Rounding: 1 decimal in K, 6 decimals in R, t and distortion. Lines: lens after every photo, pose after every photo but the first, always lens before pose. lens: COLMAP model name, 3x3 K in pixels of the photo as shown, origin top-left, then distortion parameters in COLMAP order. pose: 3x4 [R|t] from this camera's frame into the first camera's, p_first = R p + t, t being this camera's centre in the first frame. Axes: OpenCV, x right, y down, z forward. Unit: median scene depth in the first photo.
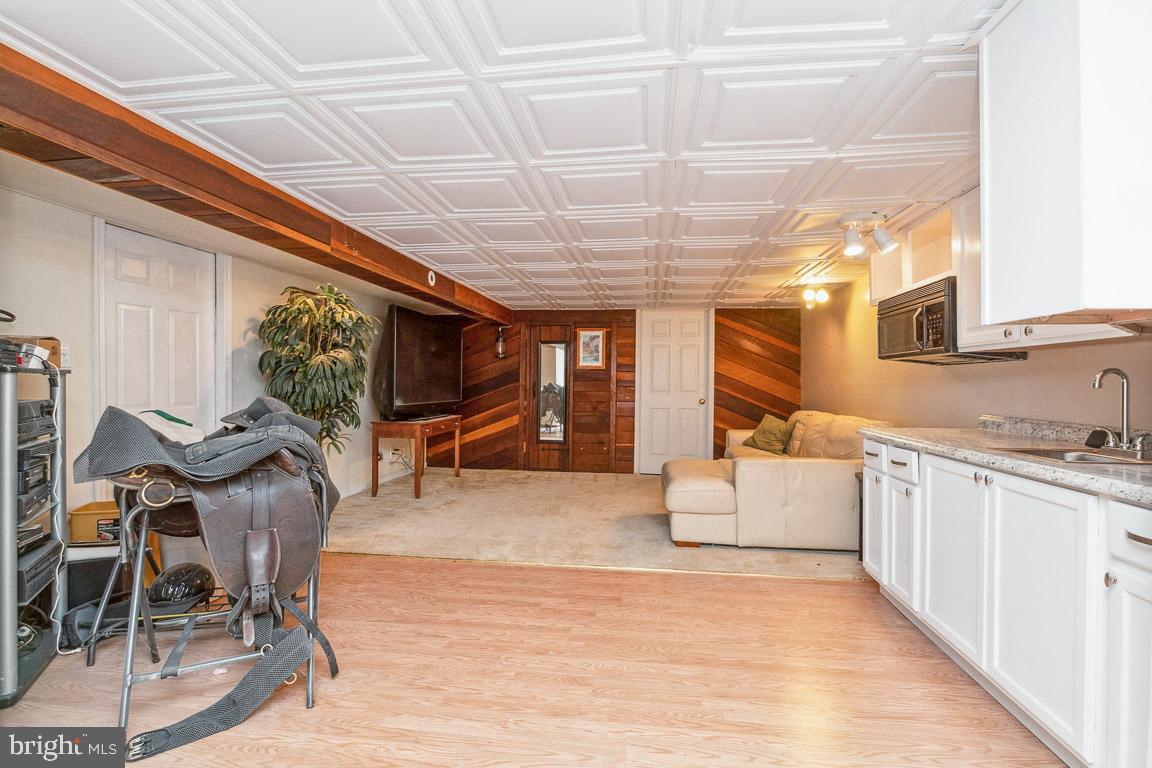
lens RADIAL K [[508.0, 0, 578.4], [0, 508.0, 381.6], [0, 0, 1]] dist [-0.012357, -0.000307]
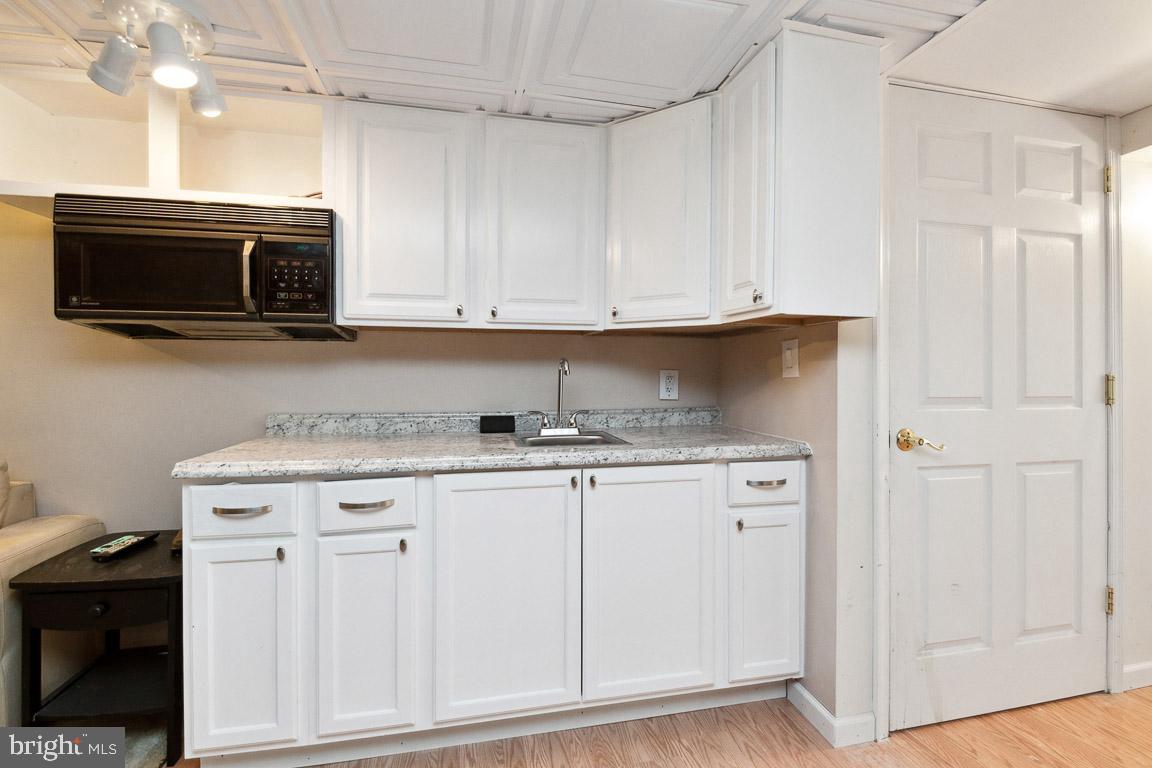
lens RADIAL K [[508.0, 0, 577.8], [0, 508.0, 375.0], [0, 0, 1]] dist [-0.012357, -0.000307]
pose [[-0.335930, -0.010967, 0.941823, -0.014635], [-0.005518, 0.999938, 0.009676, 0.001054], [-0.941871, -0.001946, -0.335970, 1.042328]]
